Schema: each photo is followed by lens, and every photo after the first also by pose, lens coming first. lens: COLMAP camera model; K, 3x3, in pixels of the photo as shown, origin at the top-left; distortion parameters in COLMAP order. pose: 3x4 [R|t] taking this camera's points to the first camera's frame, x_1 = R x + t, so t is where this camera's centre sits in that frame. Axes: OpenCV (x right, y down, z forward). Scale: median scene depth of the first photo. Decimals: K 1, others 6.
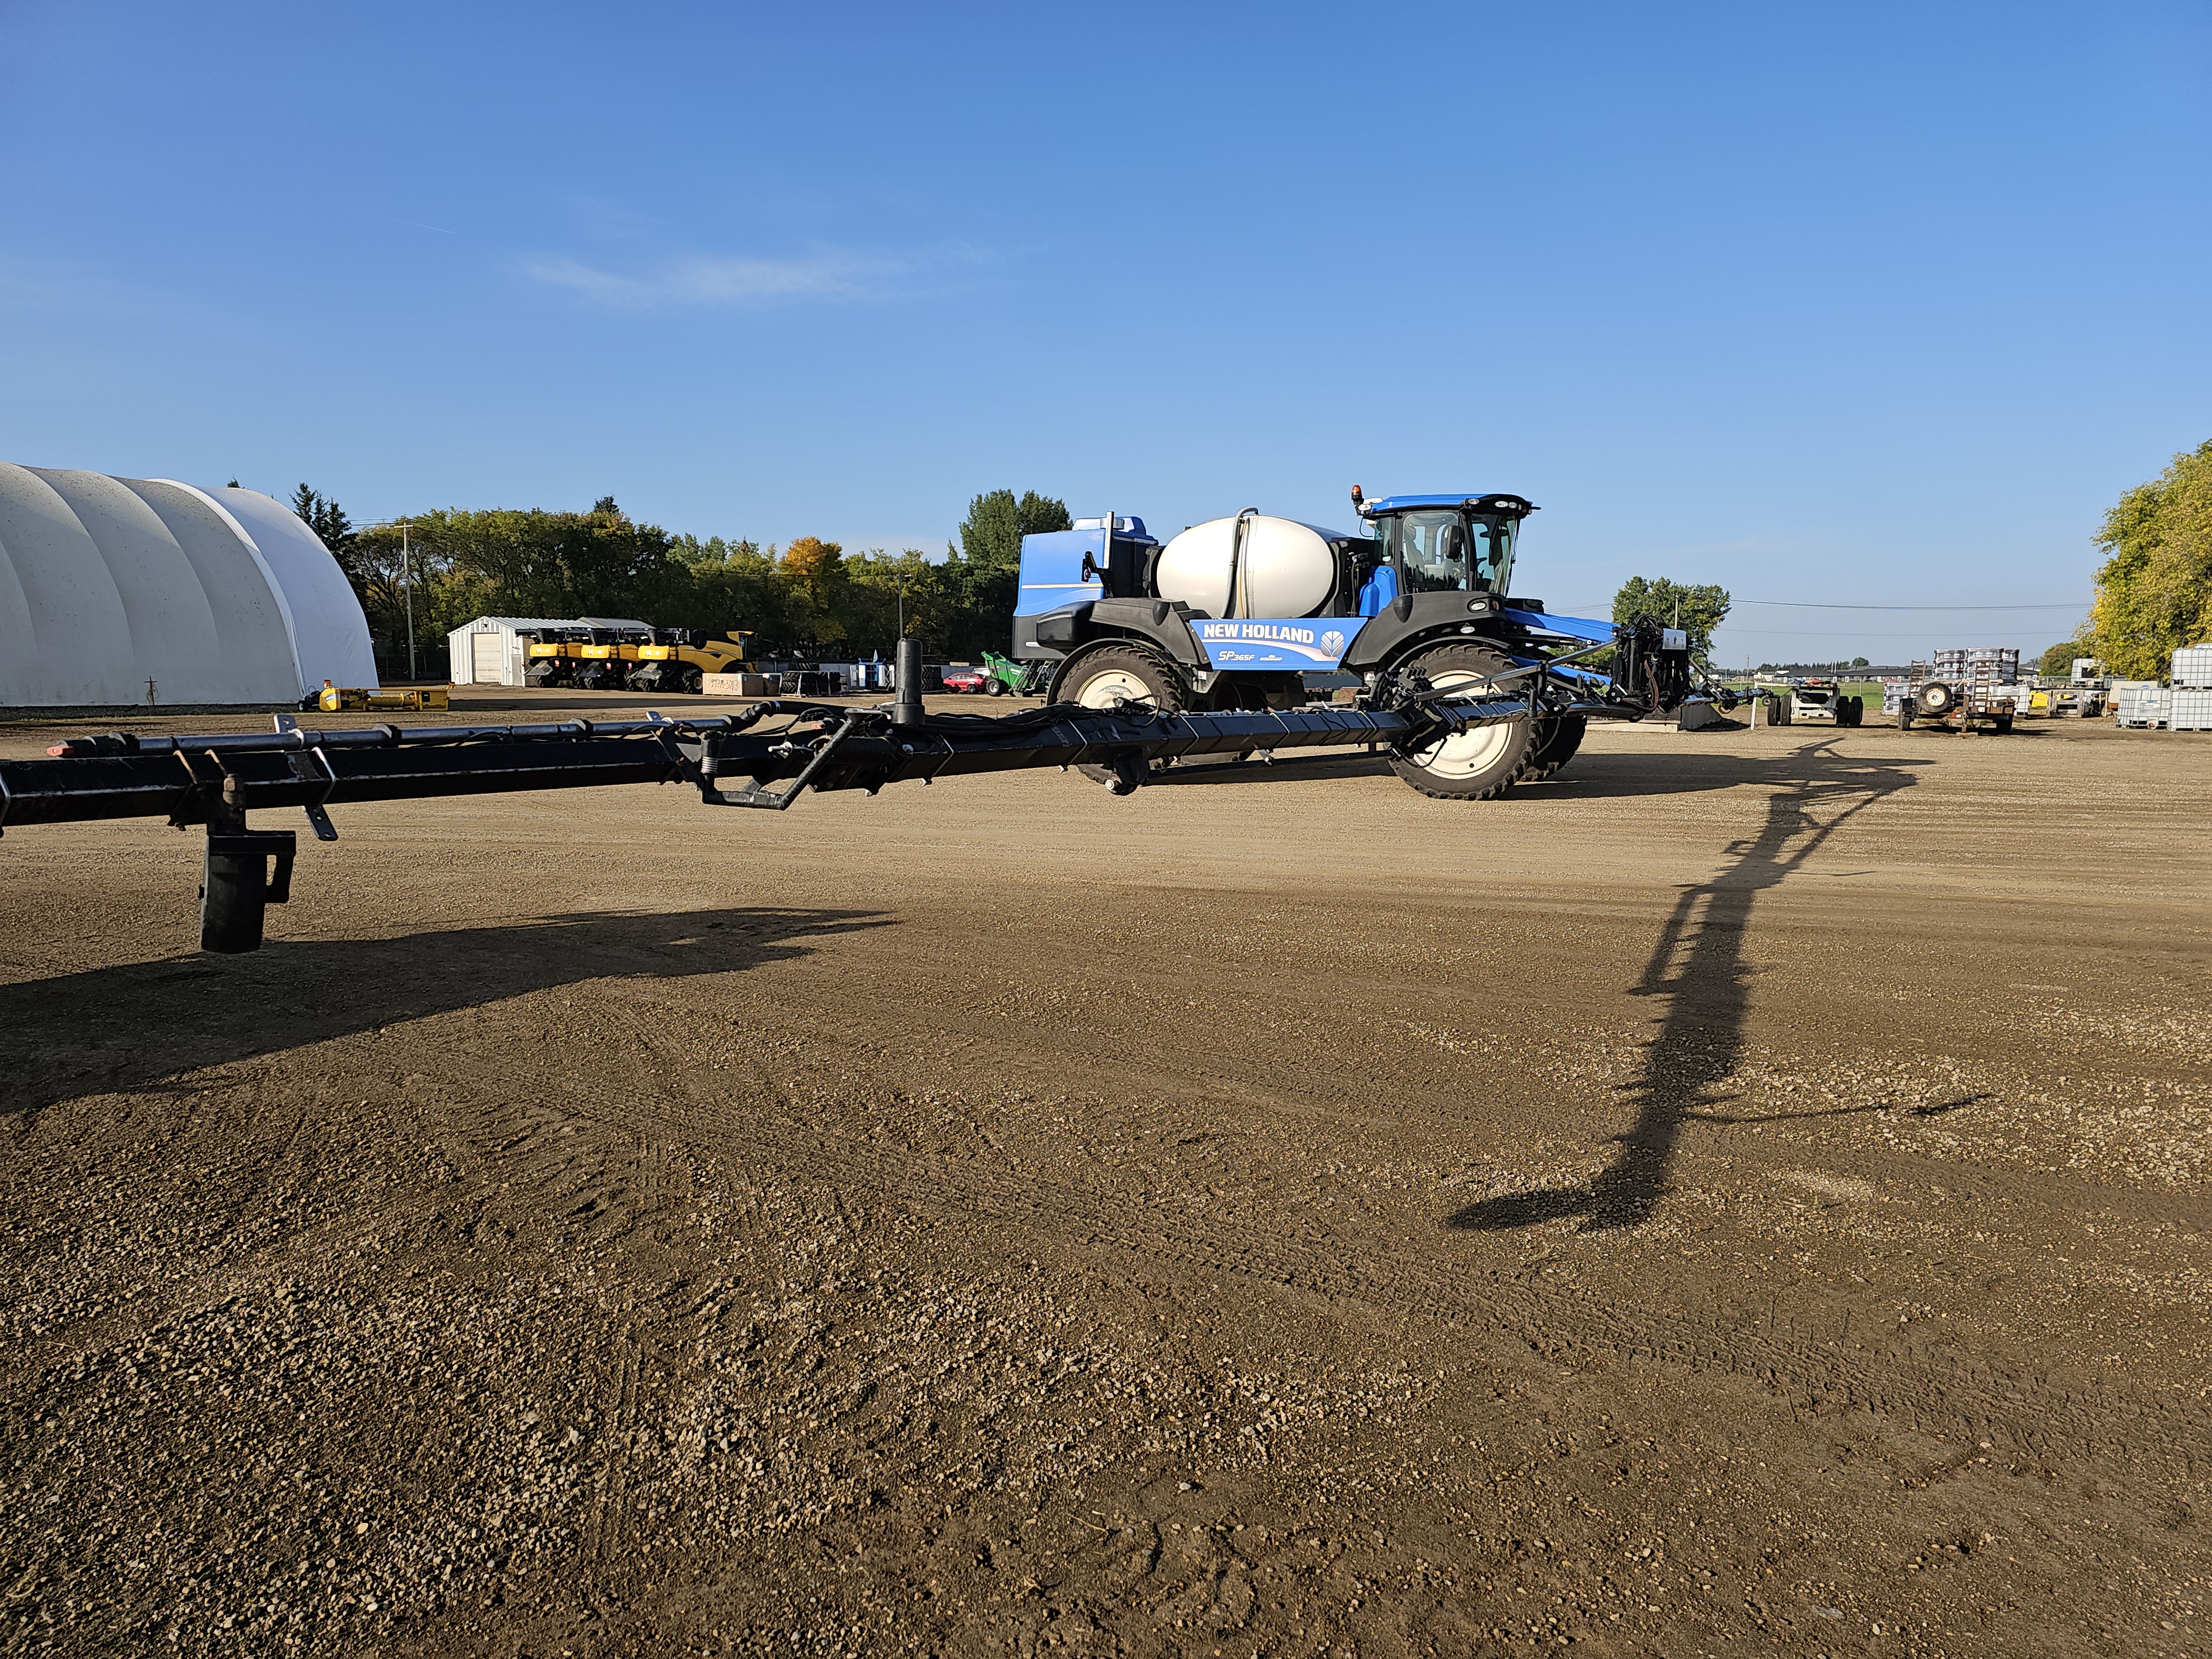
lens RADIAL K [[1480.9, 0, 1111.9], [0, 1480.9, 847.2], [0, 0, 1]] dist [0.074161, -0.067205]
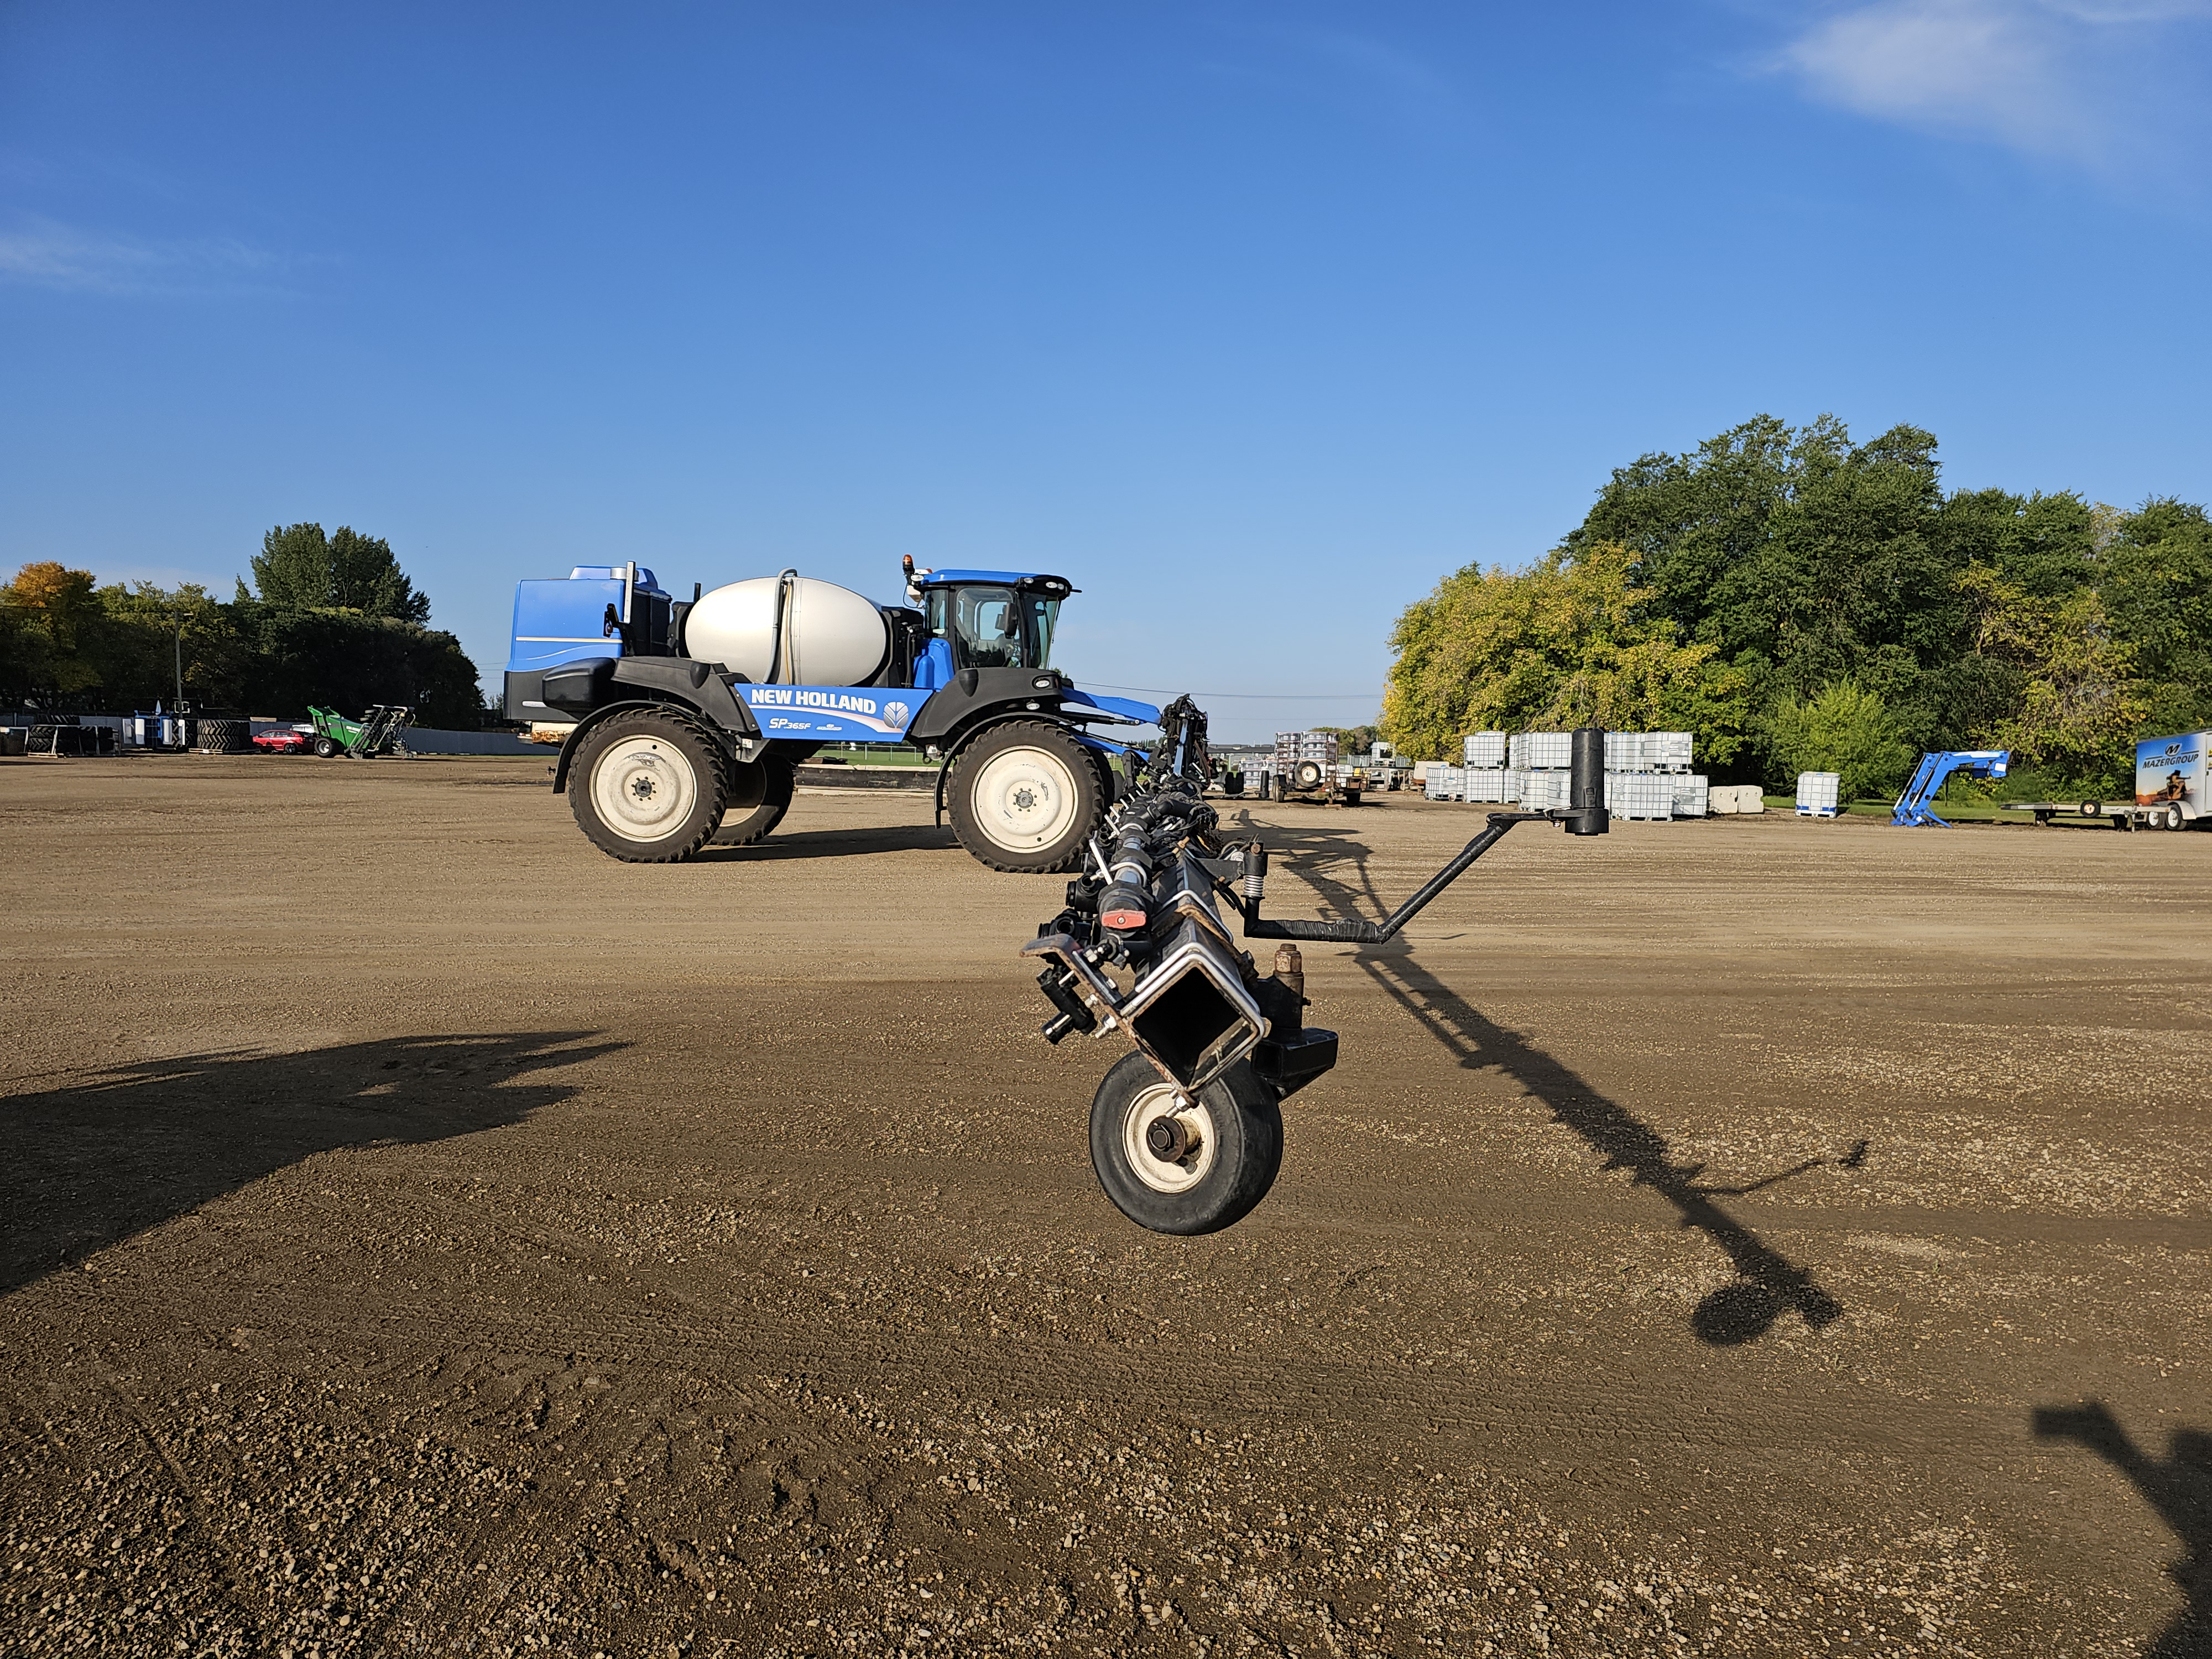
lens RADIAL K [[1480.9, 0, 1111.9], [0, 1480.9, 847.2], [0, 0, 1]] dist [0.074161, -0.067205]
pose [[0.909925, -0.012535, 0.414583, -0.112338], [0.031192, 0.998781, -0.038262, -0.008399], [-0.413598, 0.047747, 0.909207, 0.059089]]
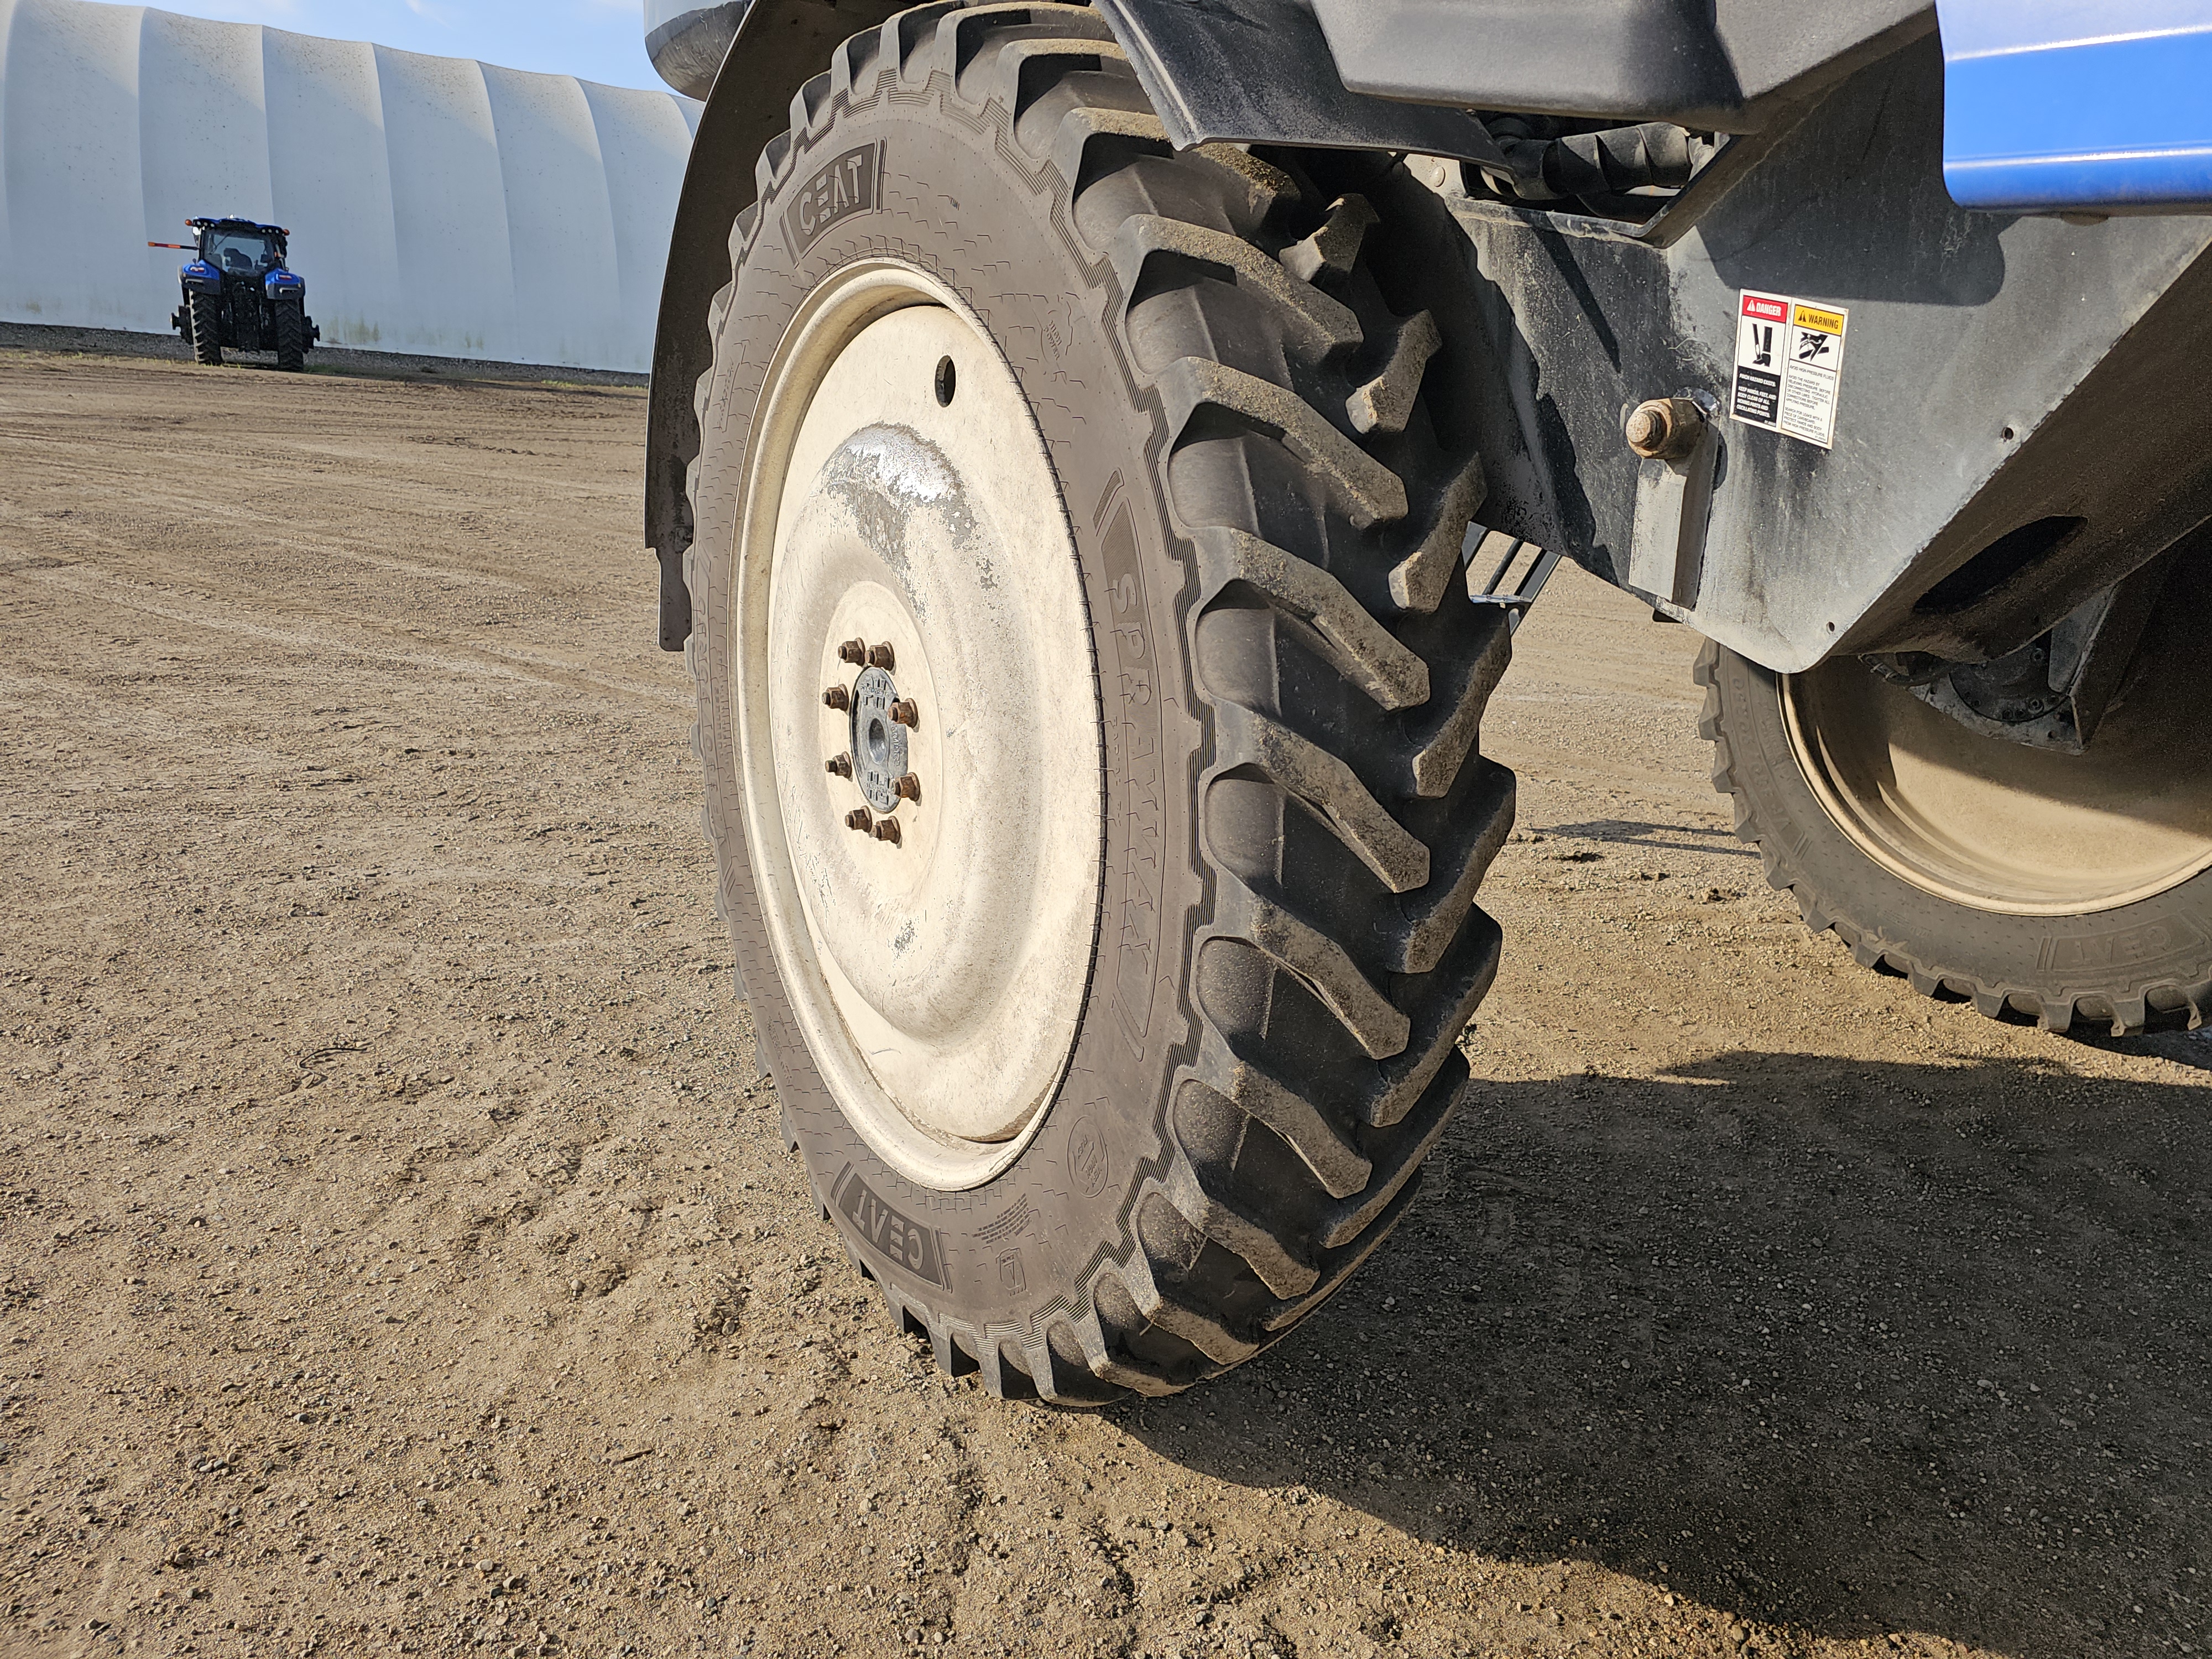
lens RADIAL K [[1470.4, 0, 1106.4], [0, 1470.4, 797.1], [0, 0, 1]] dist [0.071884, -0.064249]
pose [[0.849527, 0.203791, -0.486593, 0.066742], [-0.133314, 0.975367, 0.175746, -0.101461], [0.510422, -0.084431, 0.855769, 0.889590]]
